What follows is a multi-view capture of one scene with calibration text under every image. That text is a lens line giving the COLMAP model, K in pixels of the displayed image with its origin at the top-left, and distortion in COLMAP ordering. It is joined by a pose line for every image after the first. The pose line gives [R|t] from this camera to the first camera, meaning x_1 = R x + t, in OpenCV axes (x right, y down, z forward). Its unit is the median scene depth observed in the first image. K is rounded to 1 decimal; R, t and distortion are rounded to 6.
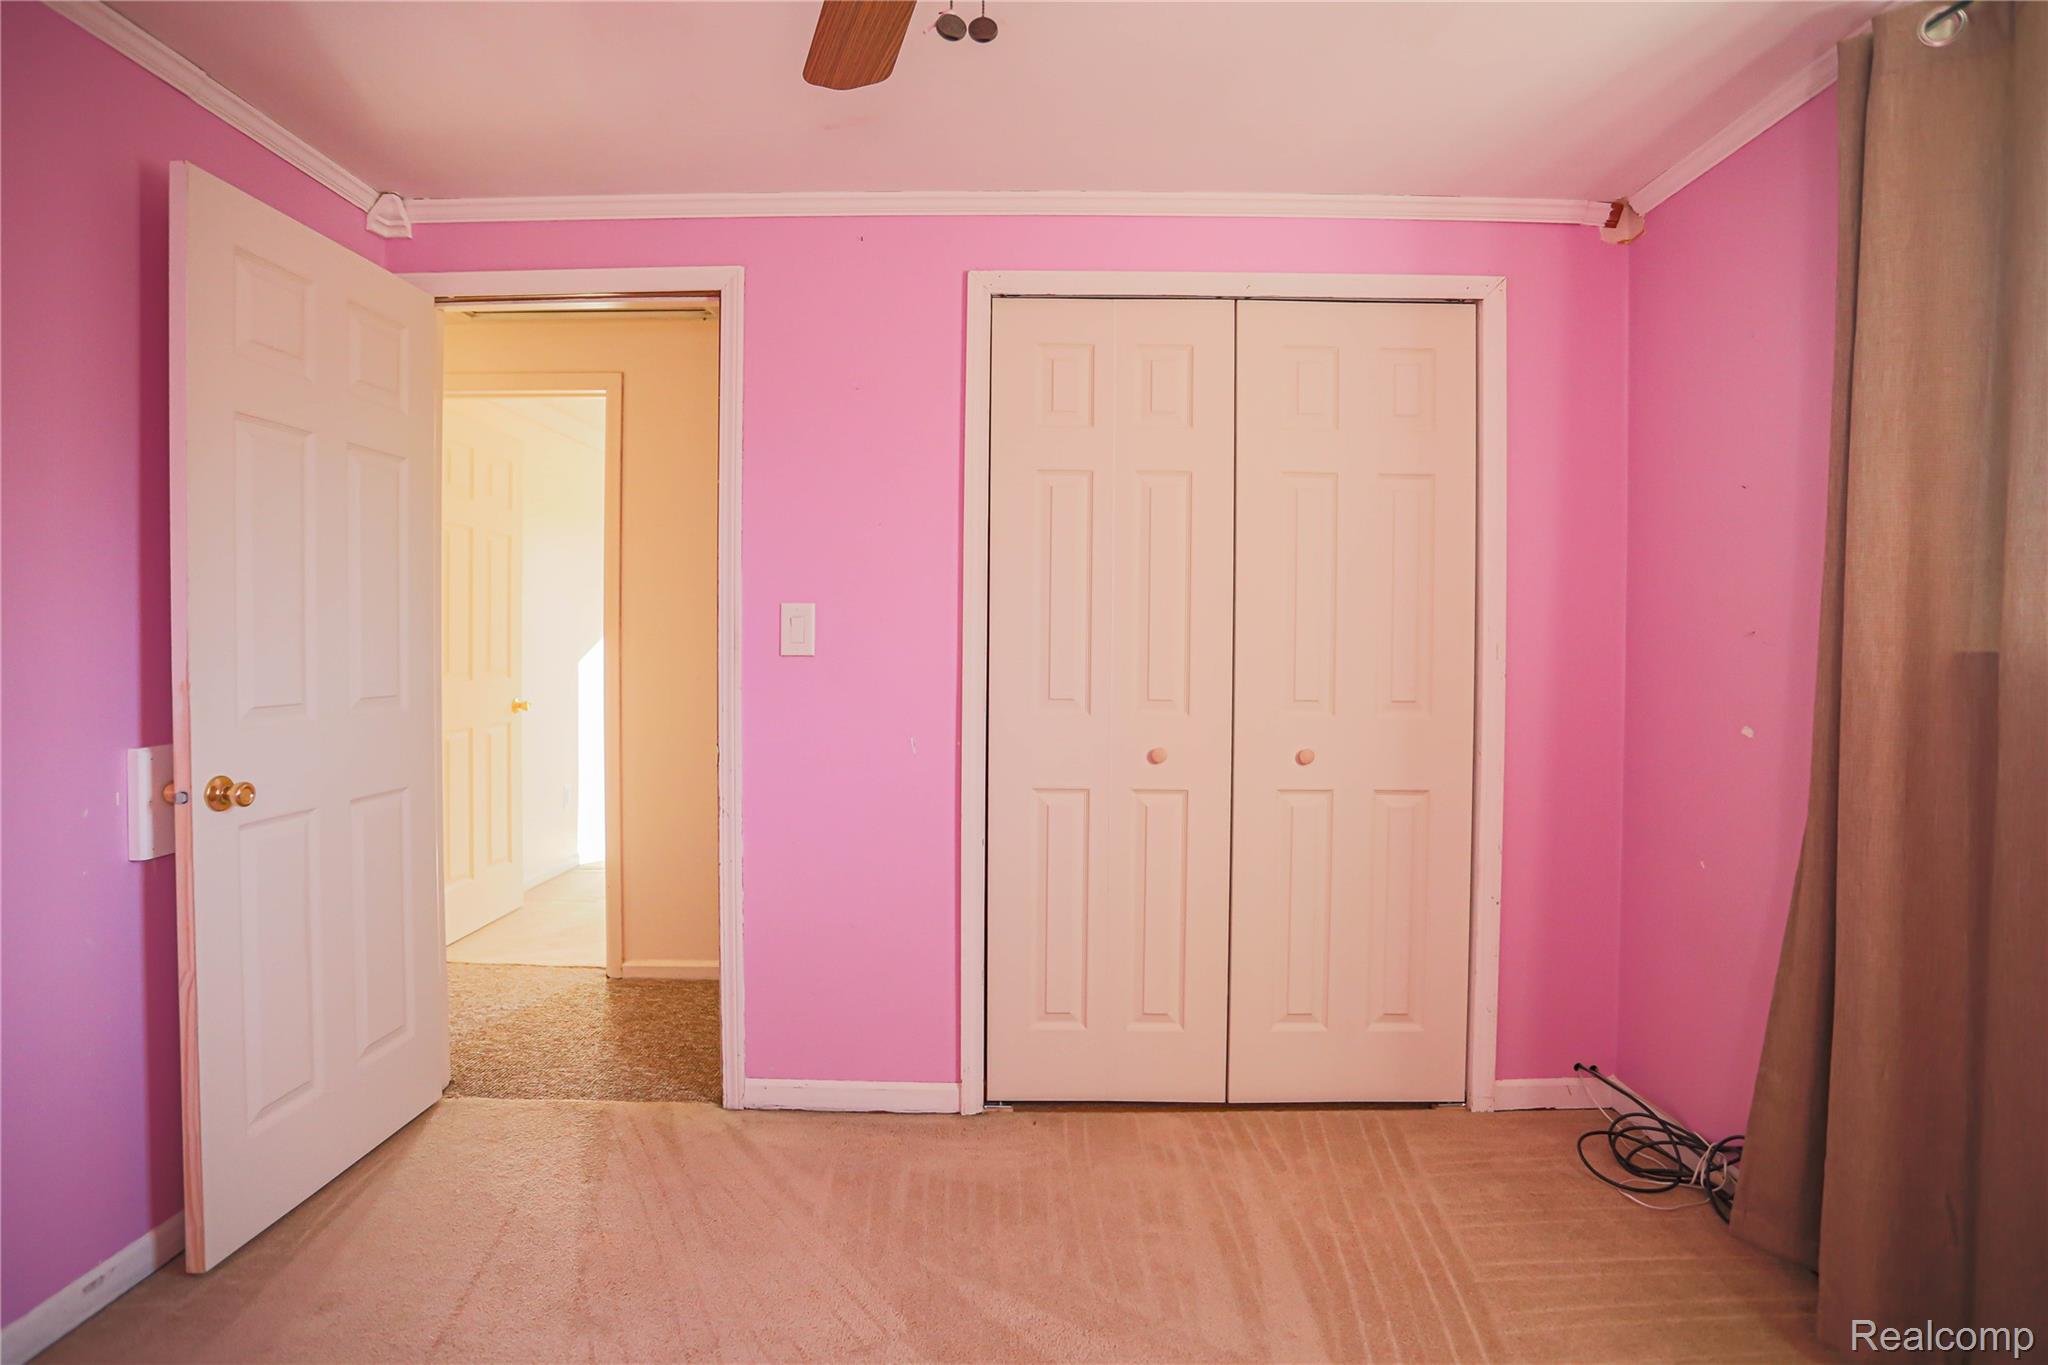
lens RADIAL K [[1098.2, 0, 1019.1], [0, 1098.2, 659.4], [0, 0, 1]] dist [-0.090206, 0.062653]
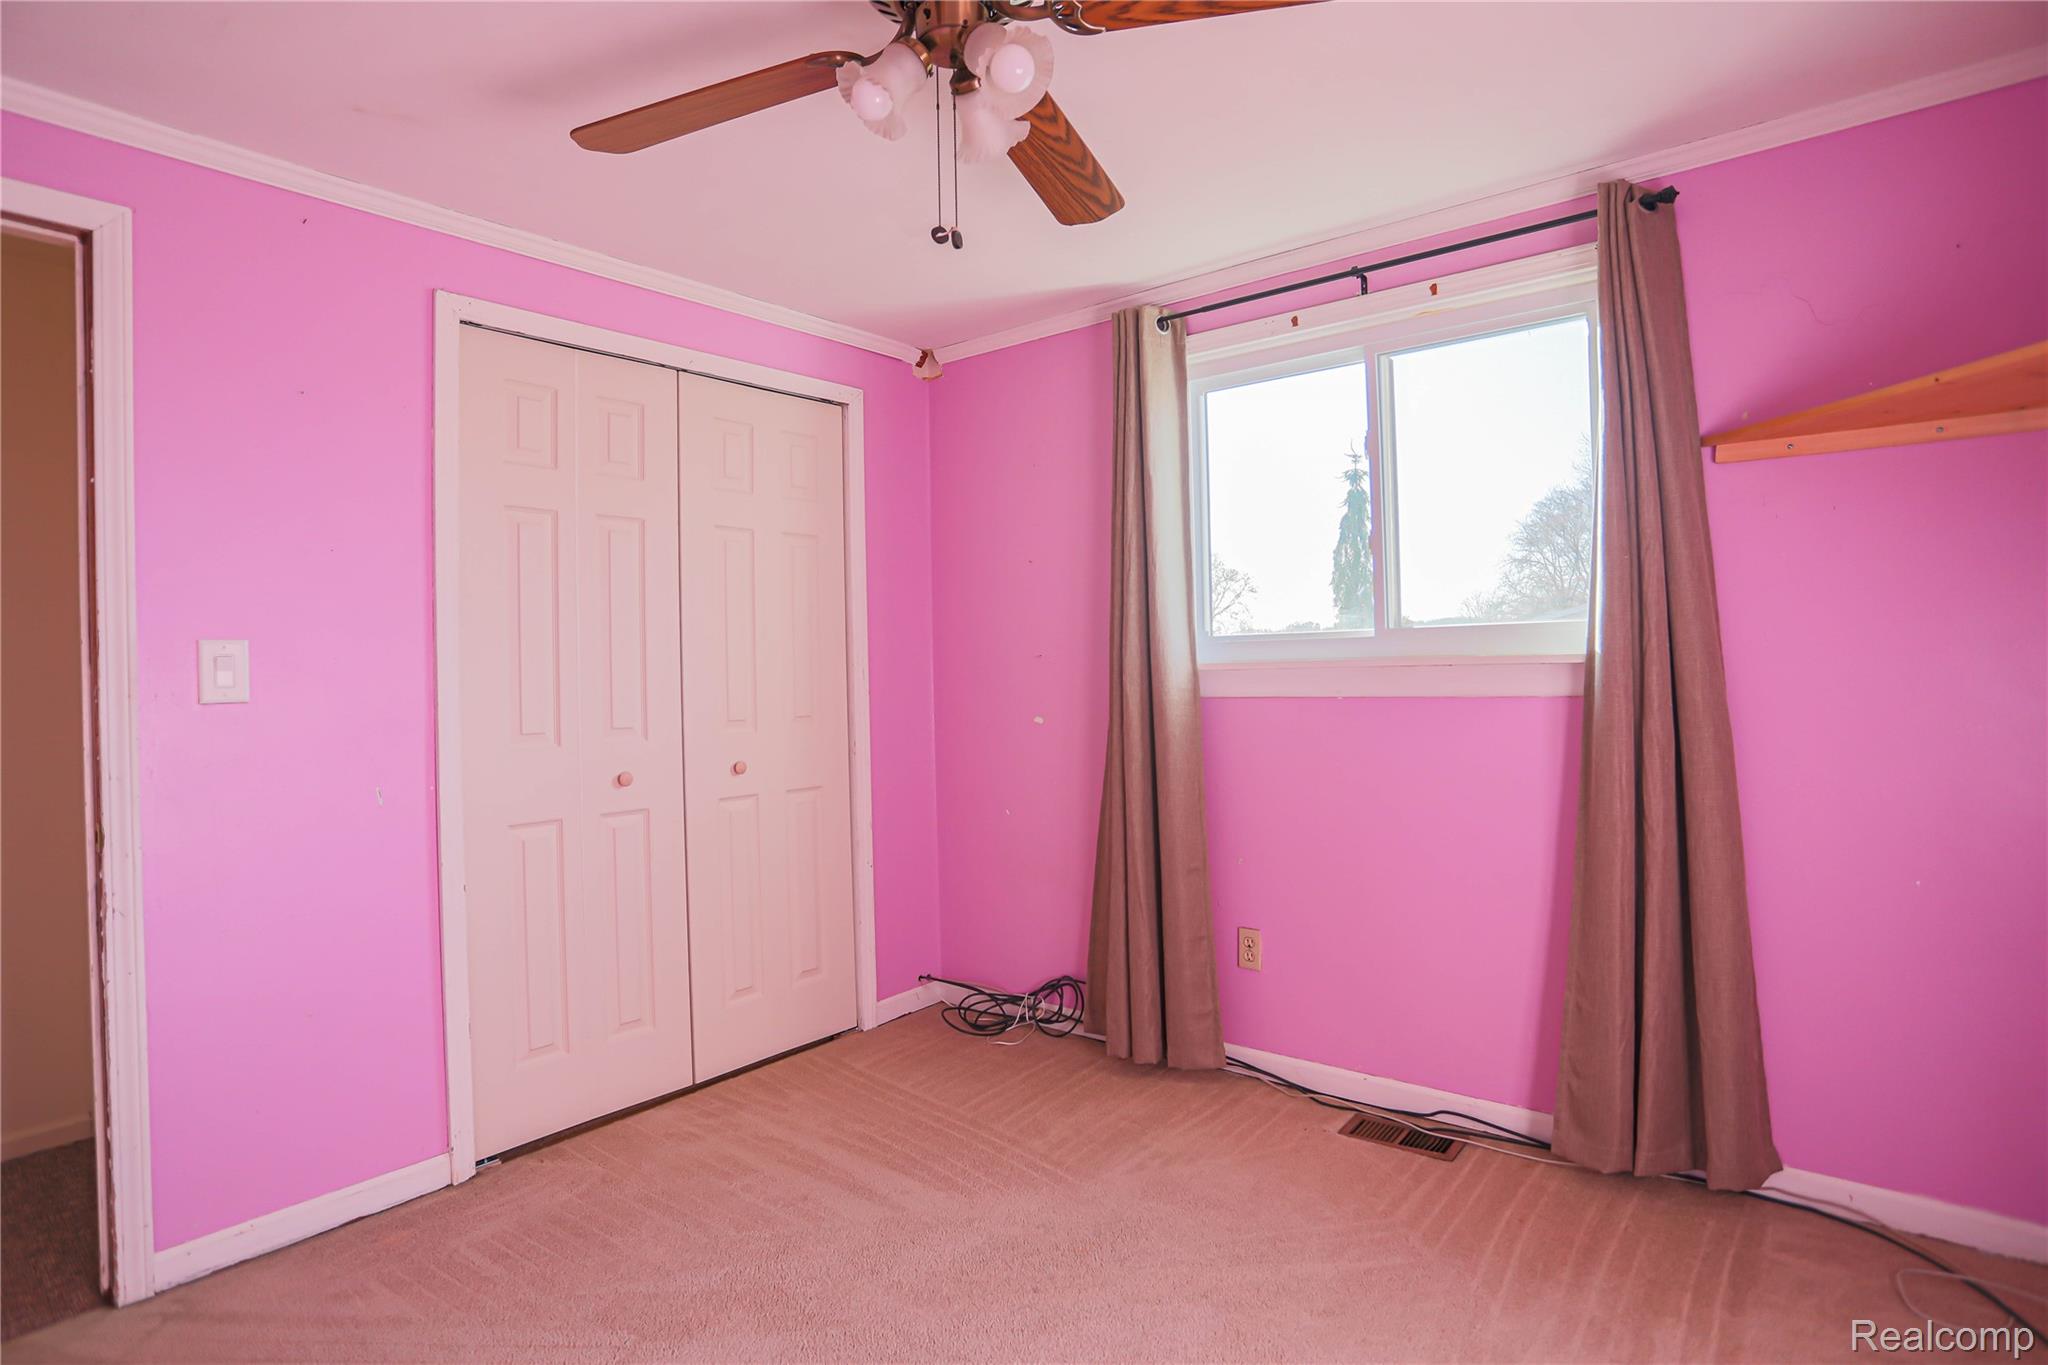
lens RADIAL K [[1082.0, 0, 1051.1], [0, 1082.0, 666.7], [0, 0, 1]] dist [-0.043254, 0.025040]
pose [[0.614464, -0.022497, 0.788624, -0.456214], [0.041119, 0.999148, -0.003536, -0.002373], [-0.787873, 0.034600, 0.614865, 0.013747]]
